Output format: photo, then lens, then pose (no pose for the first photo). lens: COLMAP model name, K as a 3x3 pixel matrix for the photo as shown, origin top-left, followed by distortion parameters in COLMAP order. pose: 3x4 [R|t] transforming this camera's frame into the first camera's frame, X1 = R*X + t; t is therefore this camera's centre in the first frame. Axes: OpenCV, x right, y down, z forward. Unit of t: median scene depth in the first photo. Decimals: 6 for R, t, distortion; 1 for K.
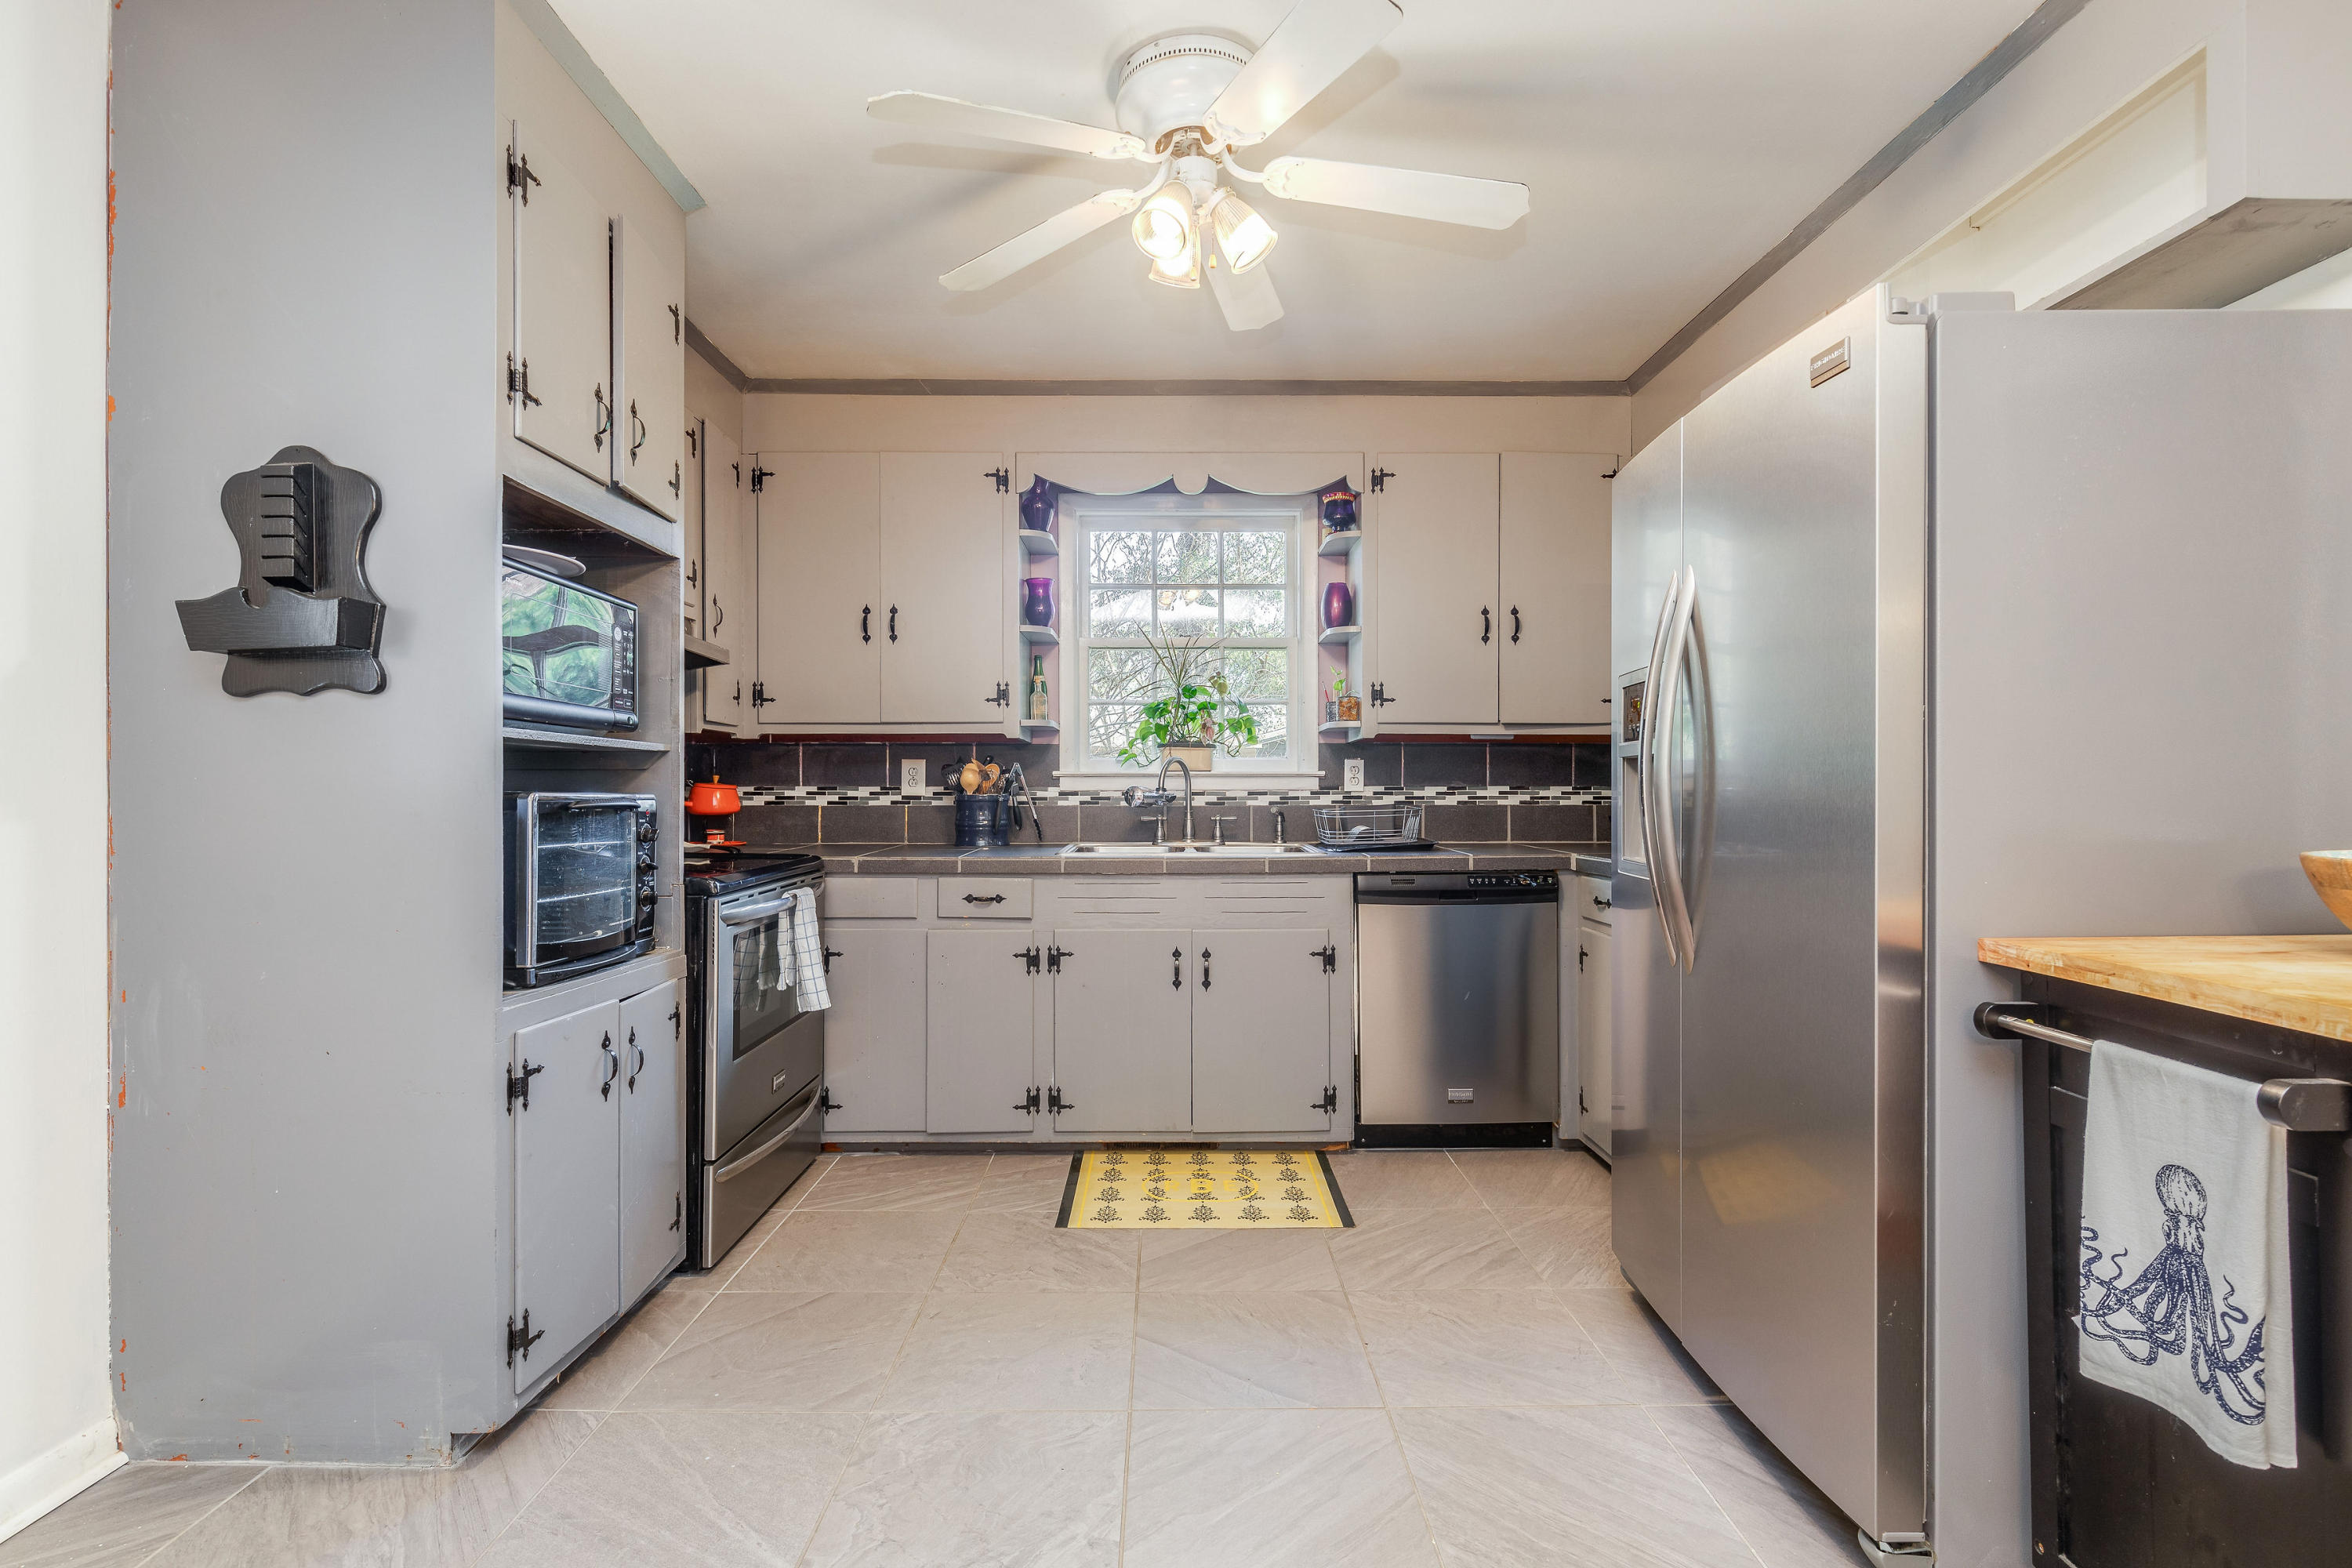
lens RADIAL K [[1149.2, 0, 1176.0], [0, 1149.2, 784.0], [0, 0, 1]] dist [-0.001913, -0.000966]
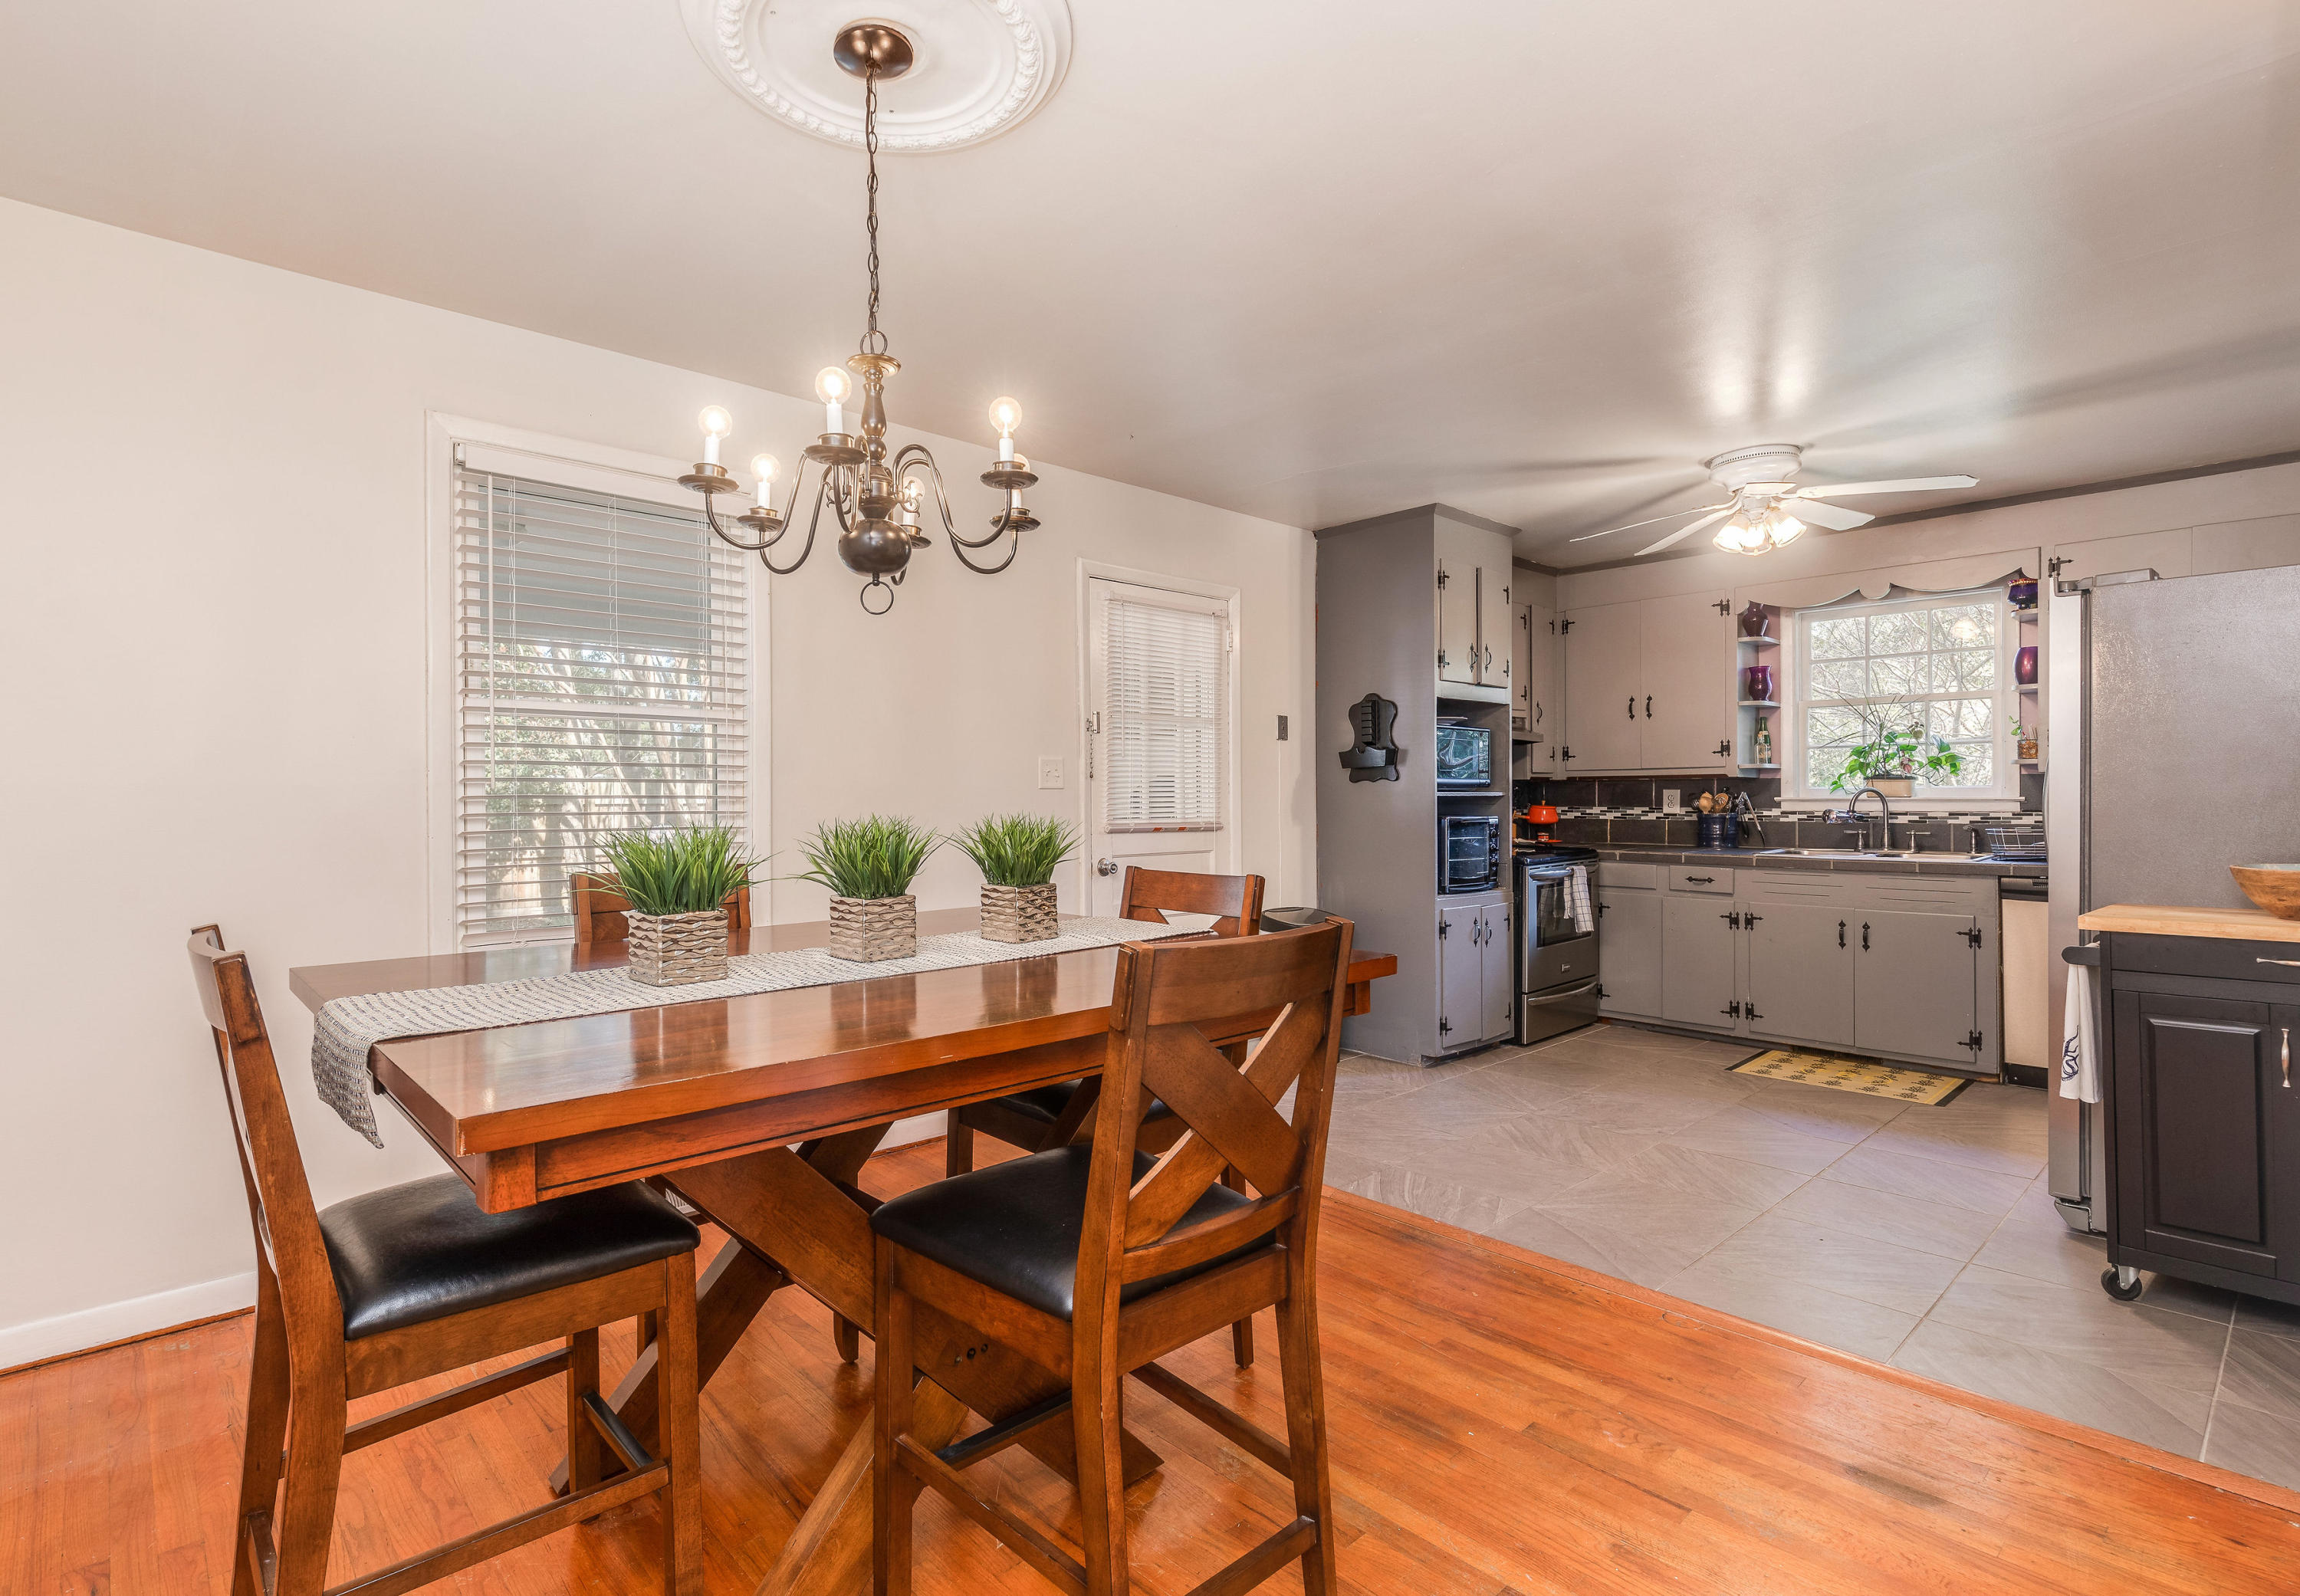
lens RADIAL K [[1055.3, 0, 1150.0], [0, 1055.3, 798.0], [0, 0, 1]] dist [-0.001133, -0.000148]
pose [[0.711987, 0.000321, -0.702192, 0.292215], [0.005227, 0.999970, 0.005757, -0.024578], [0.702173, -0.007770, 0.711964, -0.538054]]
